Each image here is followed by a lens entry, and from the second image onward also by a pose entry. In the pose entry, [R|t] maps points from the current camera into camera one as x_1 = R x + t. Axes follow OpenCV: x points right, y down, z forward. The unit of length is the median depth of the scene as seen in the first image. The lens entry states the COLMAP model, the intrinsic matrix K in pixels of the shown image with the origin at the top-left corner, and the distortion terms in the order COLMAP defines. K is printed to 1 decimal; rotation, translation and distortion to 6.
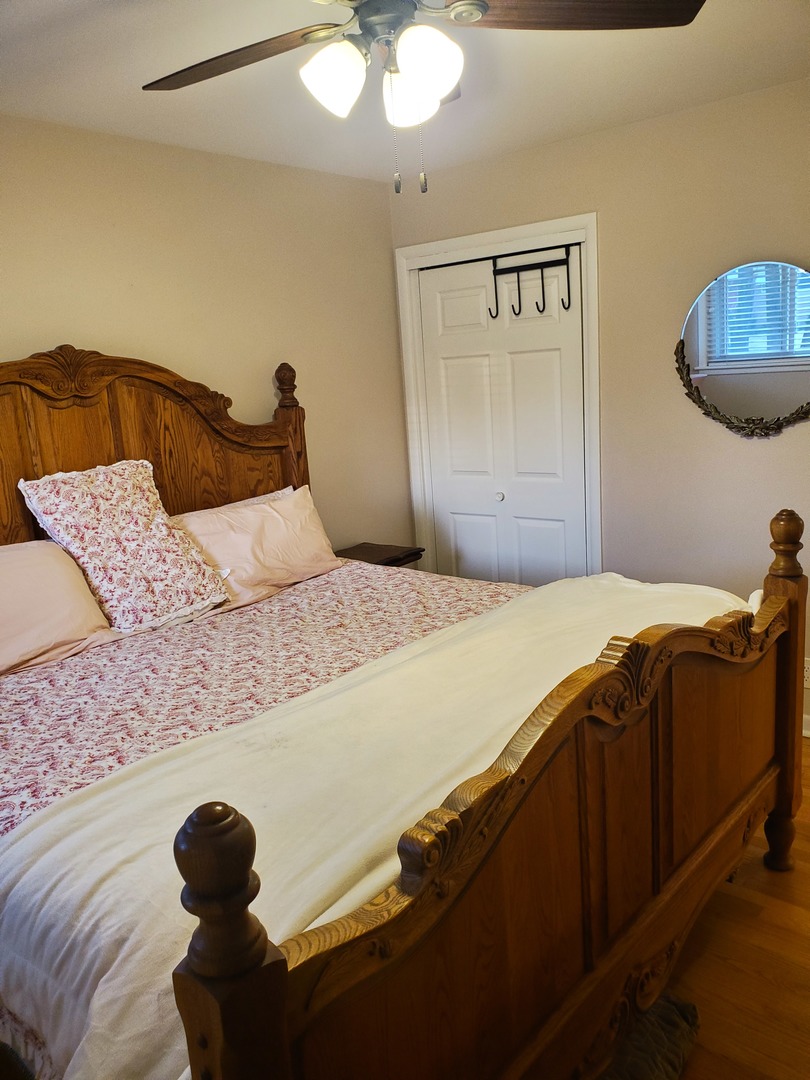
lens RADIAL K [[892.9, 0, 405.0], [0, 892.9, 540.0], [0, 0, 1]] dist [-0.029915, -0.005301]
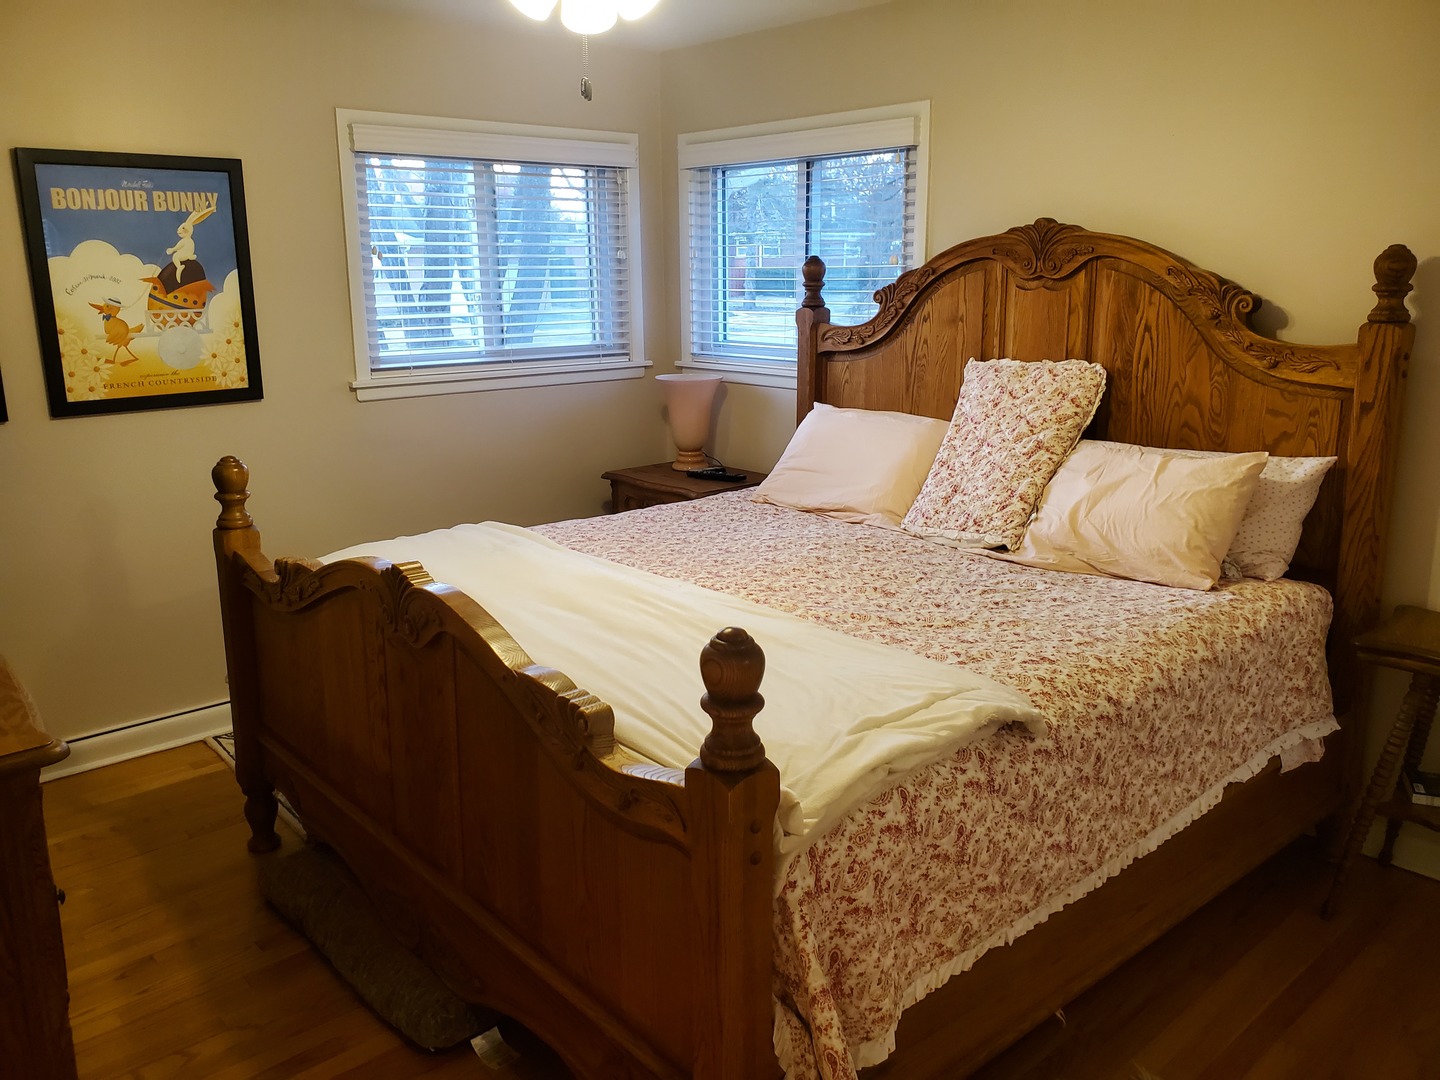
lens RADIAL K [[1110.8, 0, 720.0], [0, 1110.8, 540.0], [0, 0, 1]] dist [-0.016103, 0.003646]
pose [[-0.166743, 0.301379, -0.938812, 0.738174], [-0.156923, 0.931894, 0.327030, -0.212794], [0.973433, 0.201851, -0.108093, 0.801083]]
